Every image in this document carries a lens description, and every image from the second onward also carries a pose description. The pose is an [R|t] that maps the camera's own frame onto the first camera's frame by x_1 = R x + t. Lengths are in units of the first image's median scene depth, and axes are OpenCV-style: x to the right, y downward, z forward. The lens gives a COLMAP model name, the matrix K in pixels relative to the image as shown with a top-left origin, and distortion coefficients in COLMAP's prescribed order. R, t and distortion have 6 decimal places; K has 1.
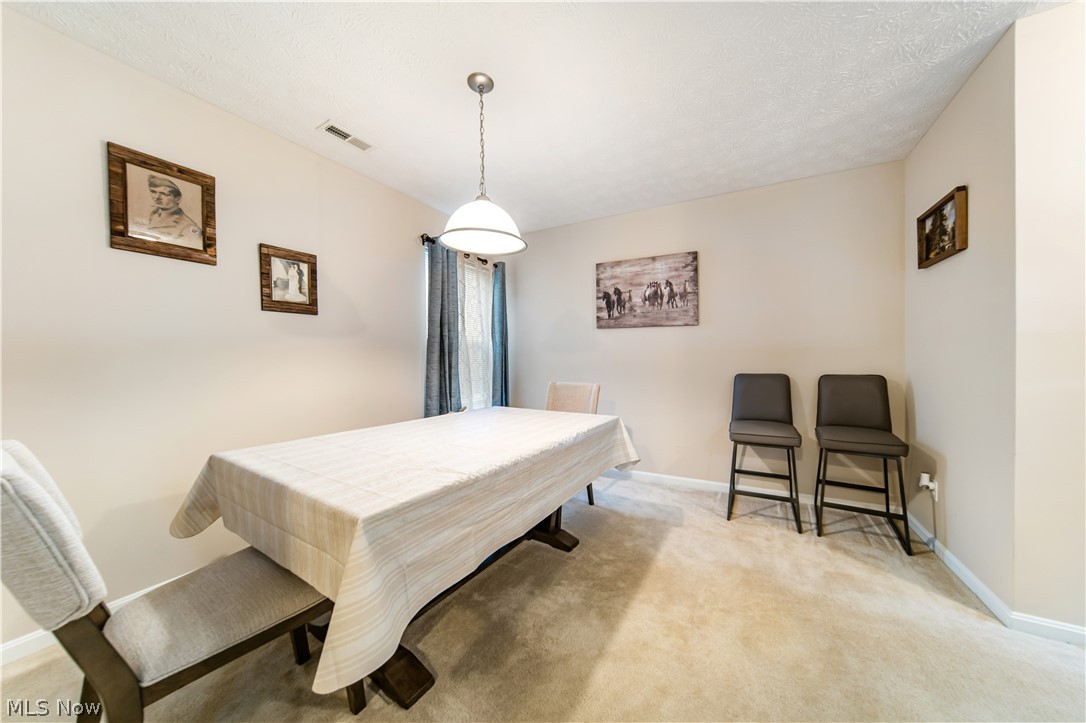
lens RADIAL K [[368.4, 0, 569.2], [0, 368.4, 359.6], [0, 0, 1]] dist [-0.000545, 0.000021]
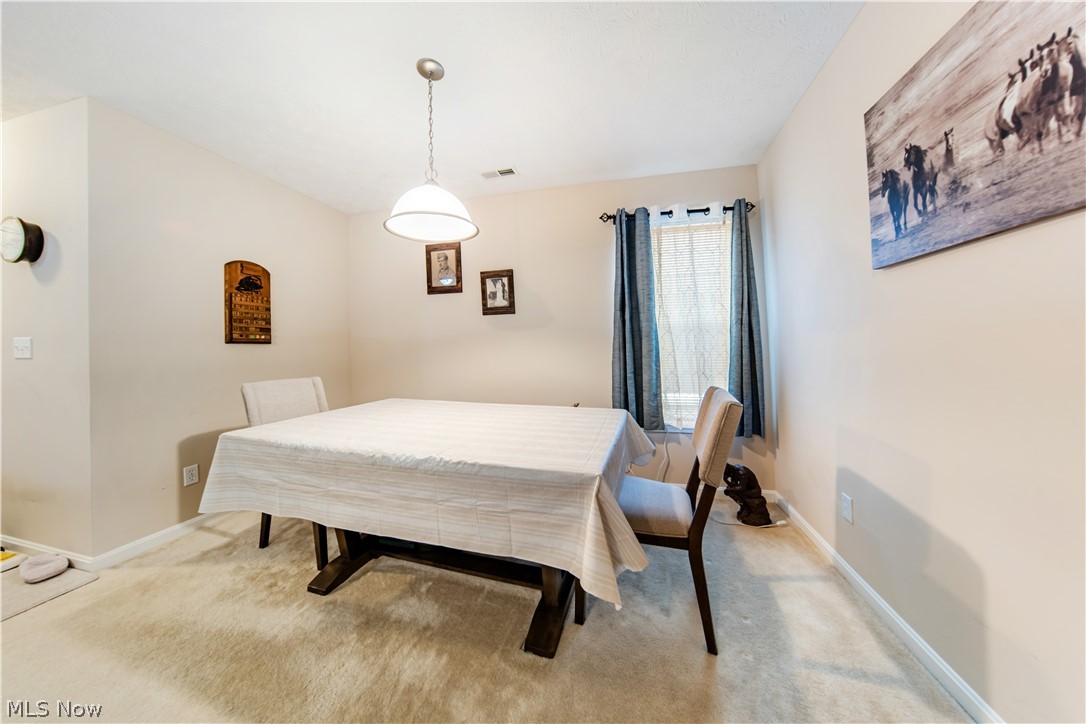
lens RADIAL K [[338.0, 0, 541.6], [0, 338.0, 333.7], [0, 0, 1]] dist [-0.029362, 0.007041]
pose [[0.212698, -0.034488, -0.976509, 0.387130], [0.007128, 0.999405, -0.033744, -0.006640], [0.977092, 0.000216, 0.212817, 0.637183]]
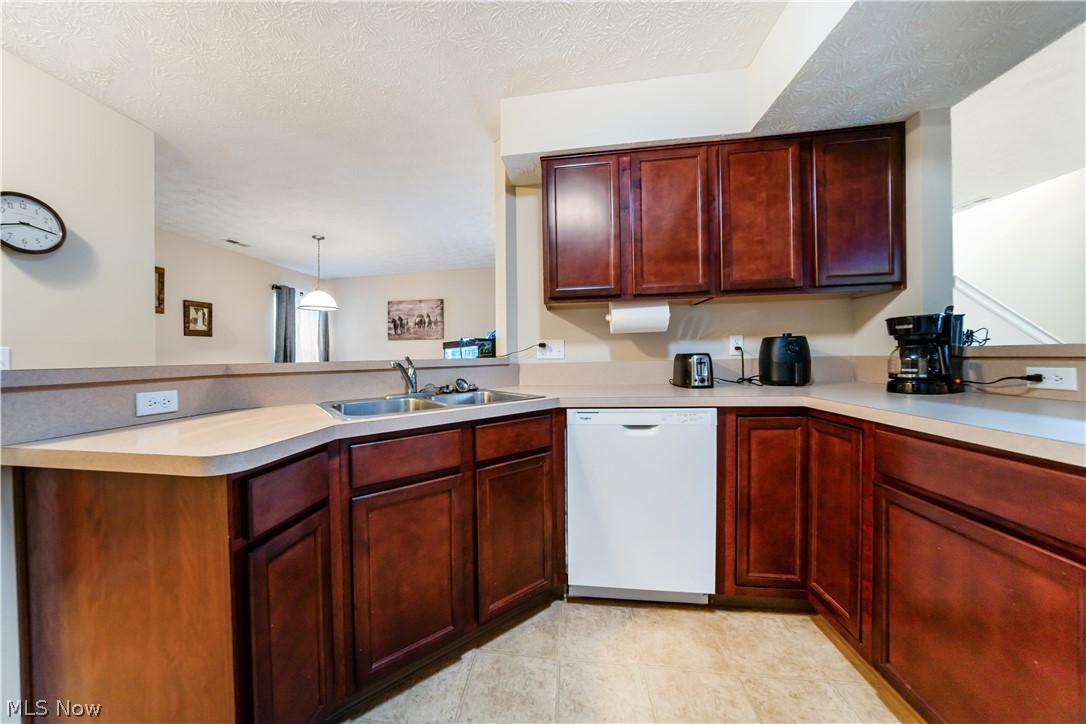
lens RADIAL K [[369.0, 0, 512.2], [0, 369.0, 333.1], [0, 0, 1]] dist [0.000047, 0.000017]
pose [[0.955376, 0.003247, 0.295373, 0.132756], [0.016062, 0.997889, -0.062921, -0.002028], [-0.294954, 0.064858, 0.953308, -0.852798]]
